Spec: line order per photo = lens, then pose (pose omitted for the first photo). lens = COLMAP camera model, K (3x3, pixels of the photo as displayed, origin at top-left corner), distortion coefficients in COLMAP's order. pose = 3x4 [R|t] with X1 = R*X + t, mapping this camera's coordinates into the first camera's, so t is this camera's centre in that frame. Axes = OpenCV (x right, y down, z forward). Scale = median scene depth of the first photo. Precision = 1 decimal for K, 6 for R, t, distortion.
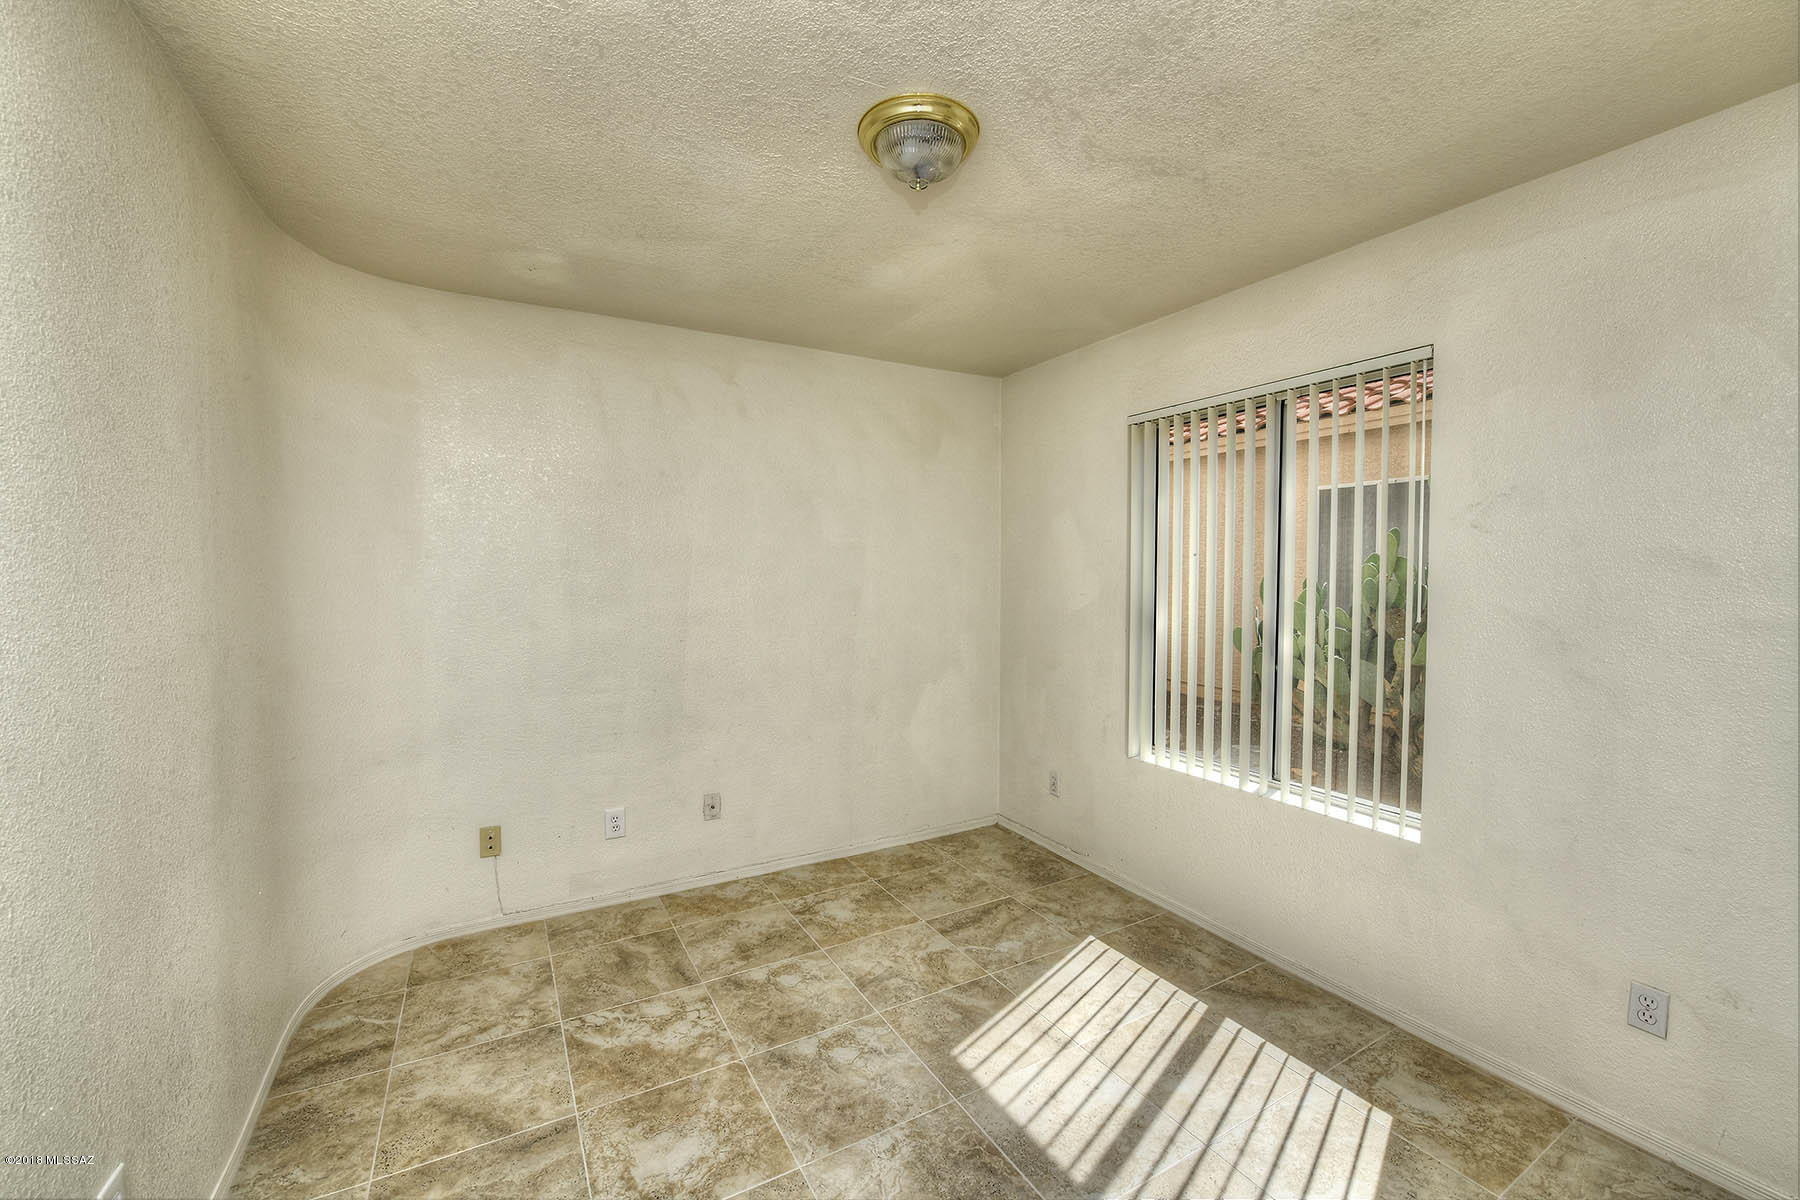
lens RADIAL K [[756.7, 0, 896.1], [0, 756.7, 572.5], [0, 0, 1]] dist [-0.014687, -0.000118]
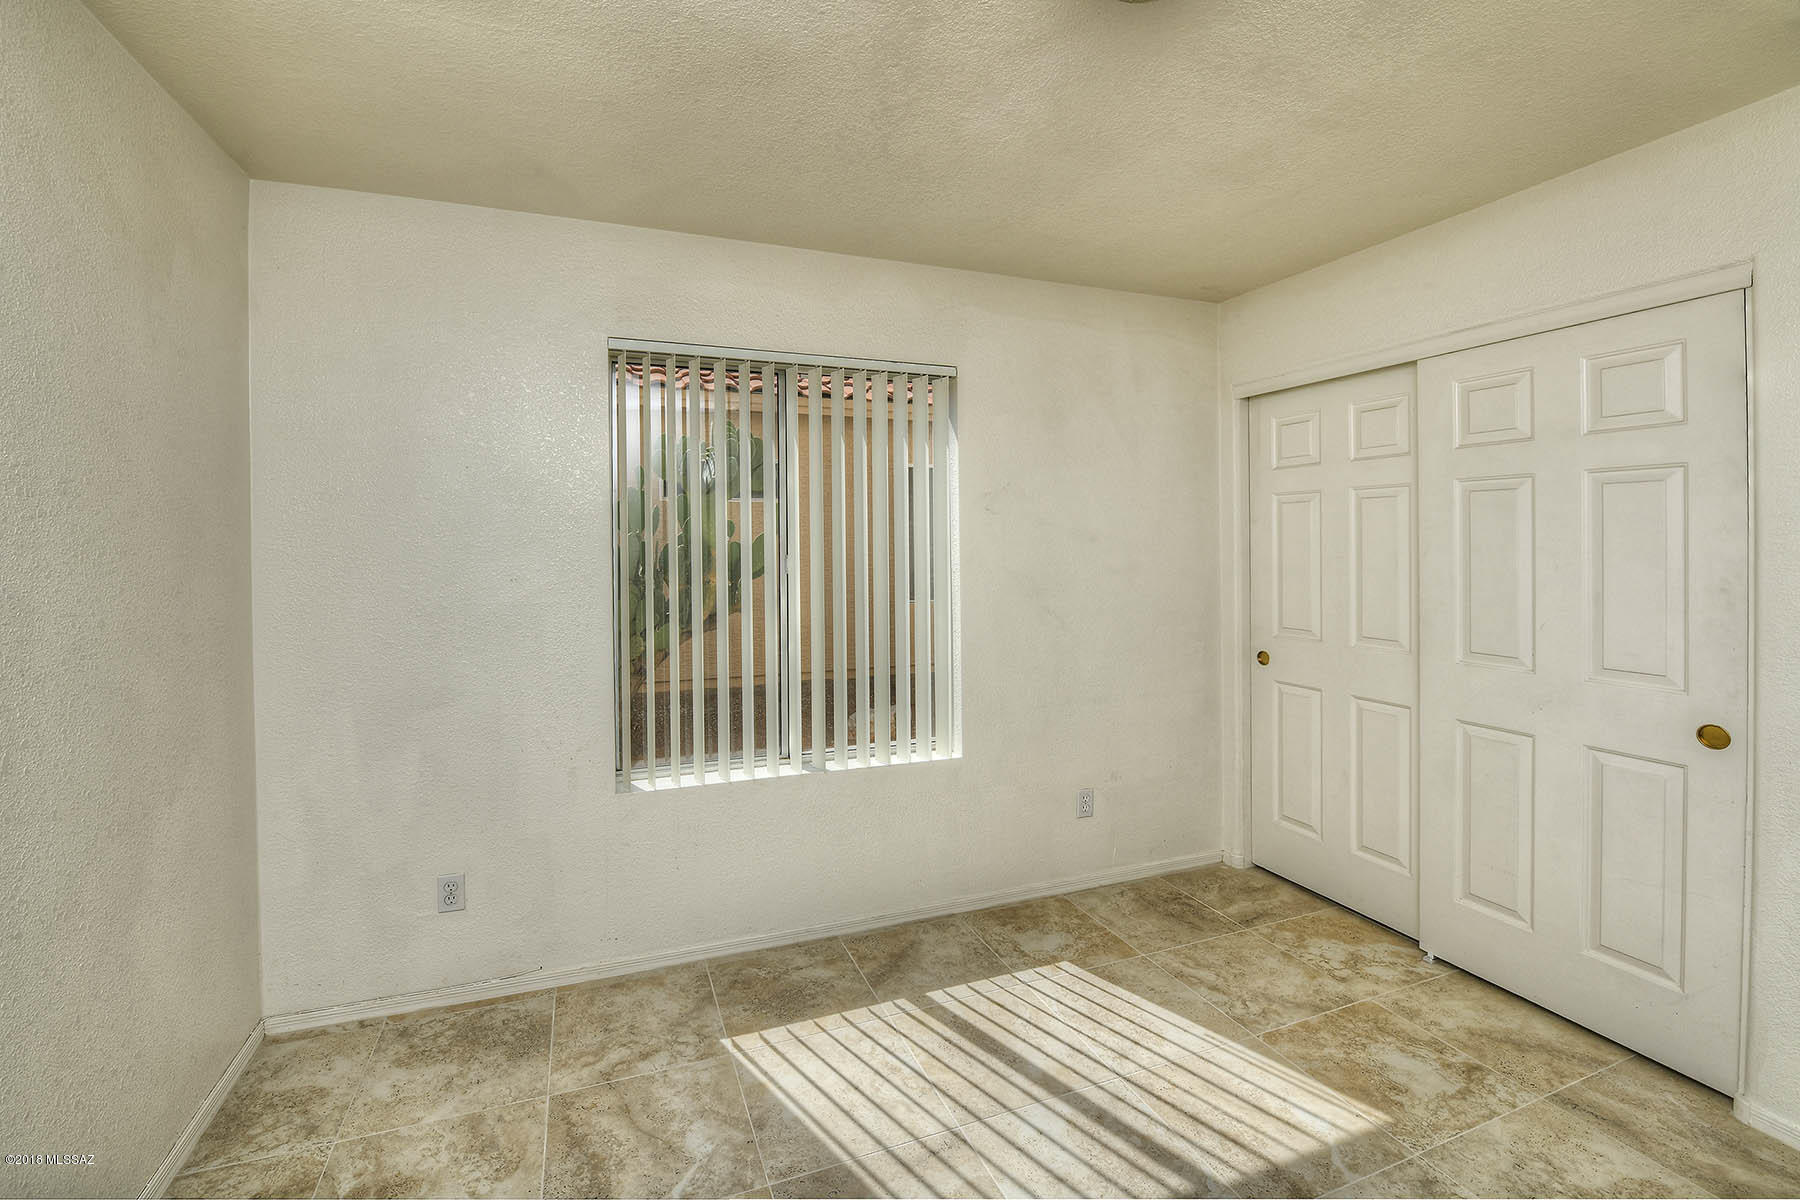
lens RADIAL K [[721.0, 0, 878.0], [0, 721.0, 556.4], [0, 0, 1]] dist [-0.013918, -0.000790]
pose [[0.139414, -0.005250, 0.990220, -0.474120], [0.004095, 0.999980, 0.004725, 0.010865], [-0.990226, 0.003397, 0.139433, 0.879344]]
